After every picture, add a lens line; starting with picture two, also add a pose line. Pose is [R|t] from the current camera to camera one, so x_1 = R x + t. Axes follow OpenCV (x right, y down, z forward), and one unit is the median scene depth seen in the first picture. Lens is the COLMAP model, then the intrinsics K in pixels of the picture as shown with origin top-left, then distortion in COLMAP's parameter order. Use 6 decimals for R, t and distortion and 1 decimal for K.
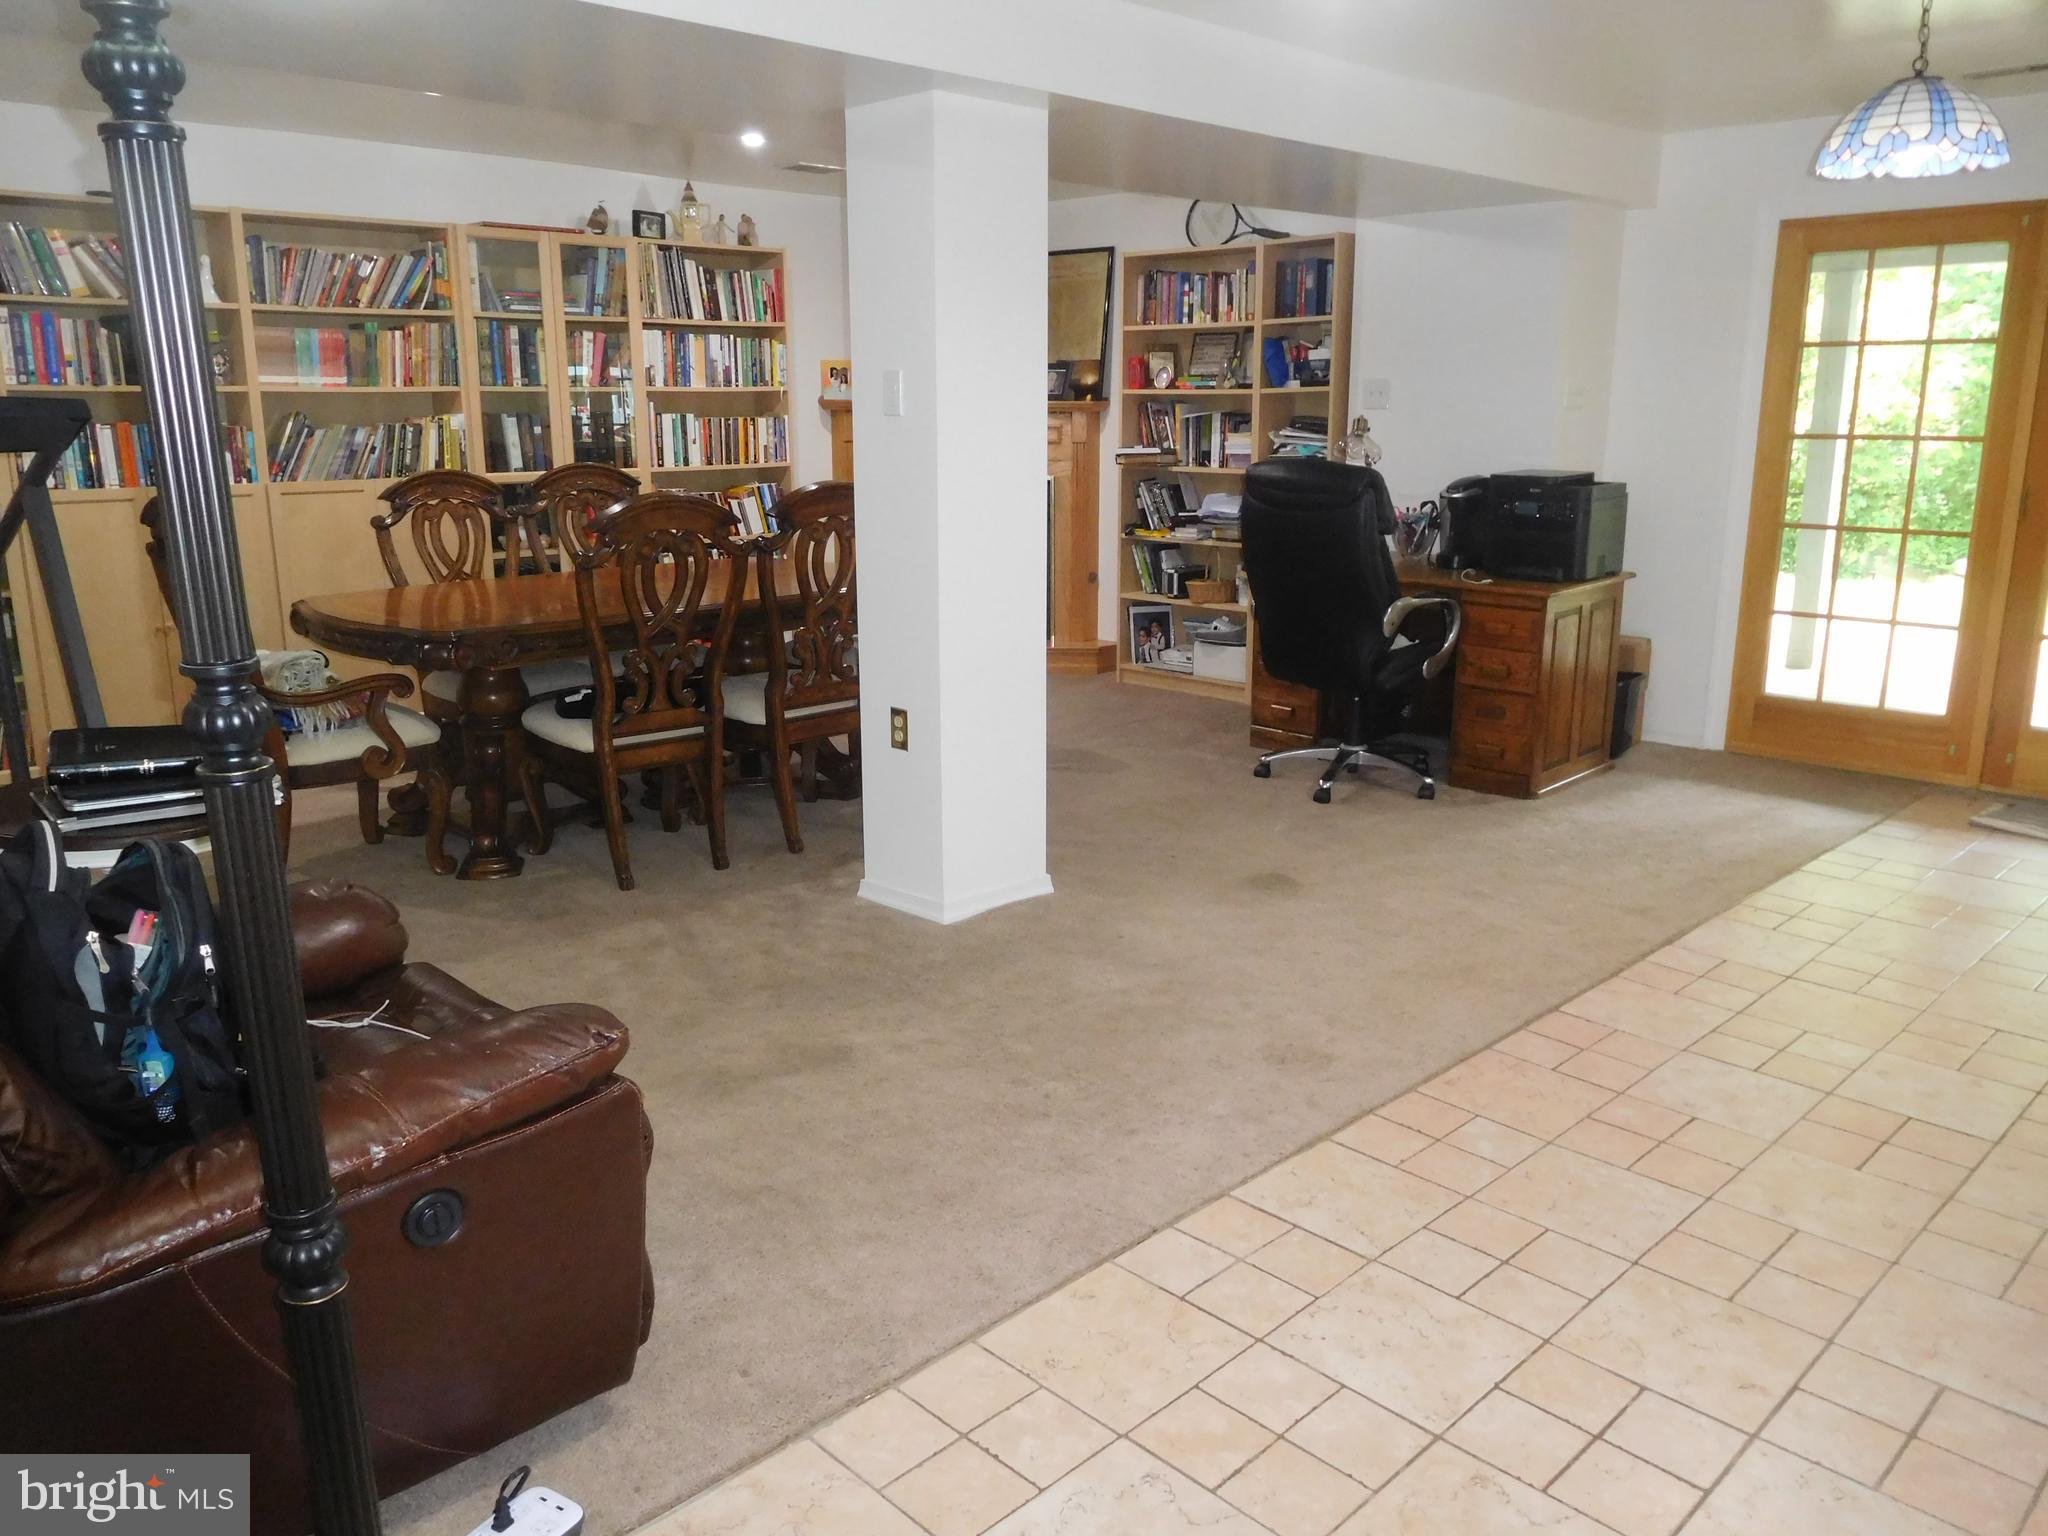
lens RADIAL K [[1515.8, 0, 1026.3], [0, 1515.8, 779.9], [0, 0, 1]] dist [-0.022504, 0.003478]
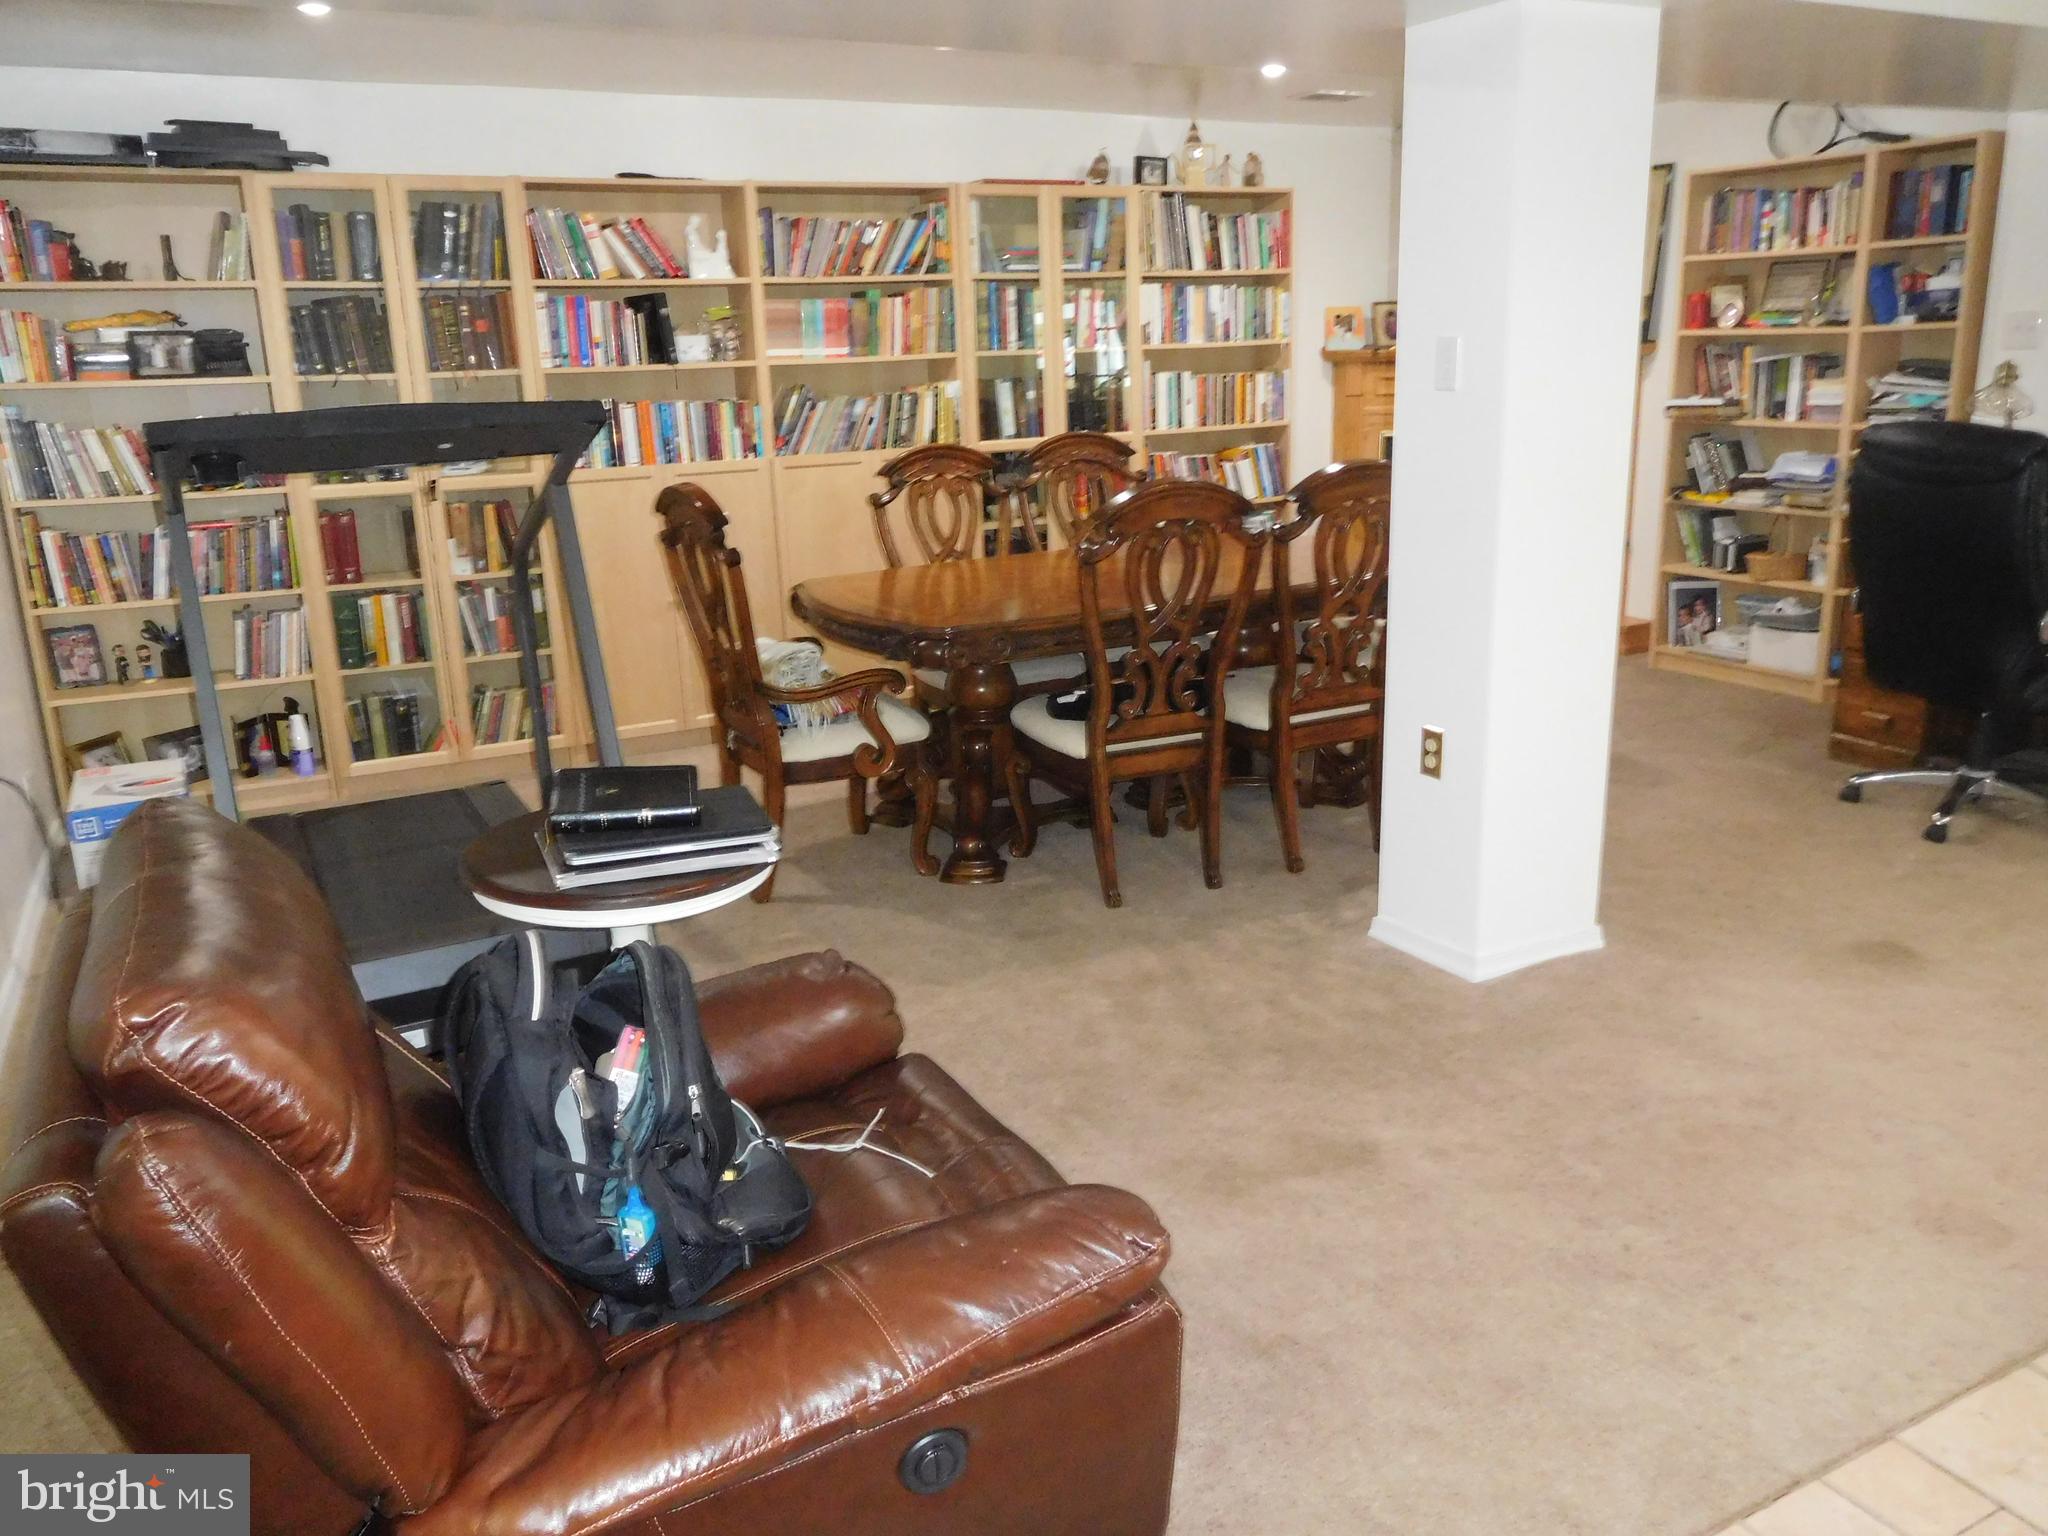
lens RADIAL K [[1515.8, 0, 1030.0], [0, 1515.8, 773.8], [0, 0, 1]] dist [-0.022504, 0.003478]
pose [[0.957015, 0.049307, -0.285815, -0.039746], [-0.037943, 0.998259, 0.045166, -0.036940], [0.287545, -0.032380, 0.957220, 0.075738]]
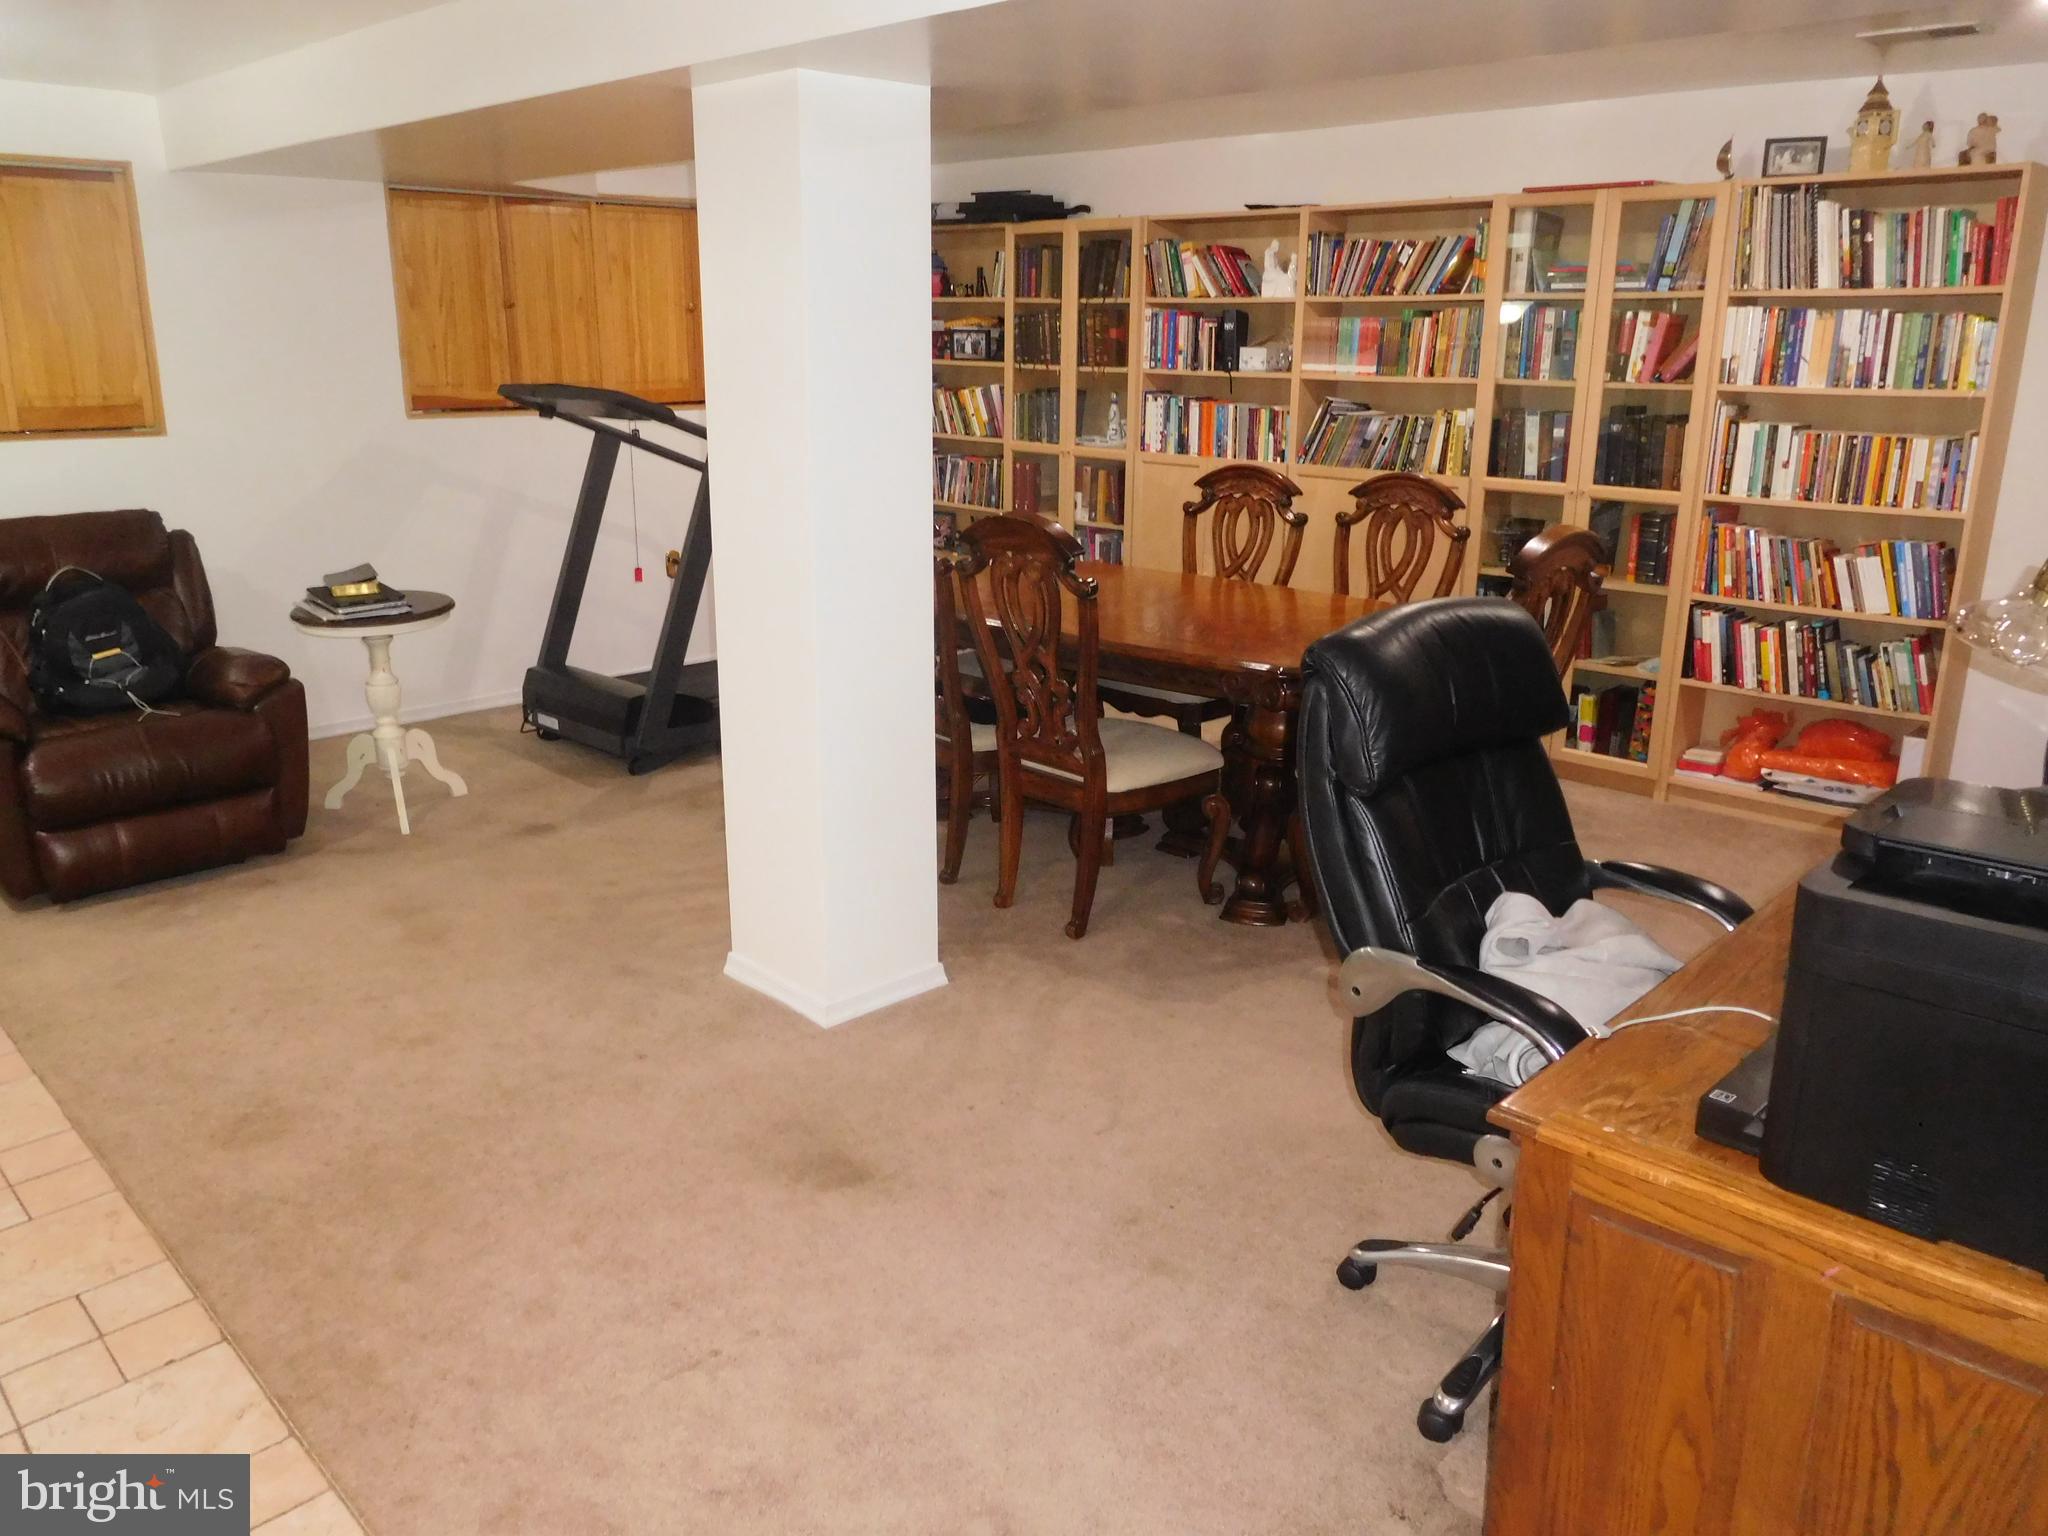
lens RADIAL K [[1515.8, 0, 1011.9], [0, 1515.8, 788.2], [0, 0, 1]] dist [-0.022504, 0.003478]
pose [[0.005086, 0.288756, -0.957389, 0.567515], [-0.245260, 0.928519, 0.278746, -0.221959], [0.969444, 0.233392, 0.075543, 0.737254]]
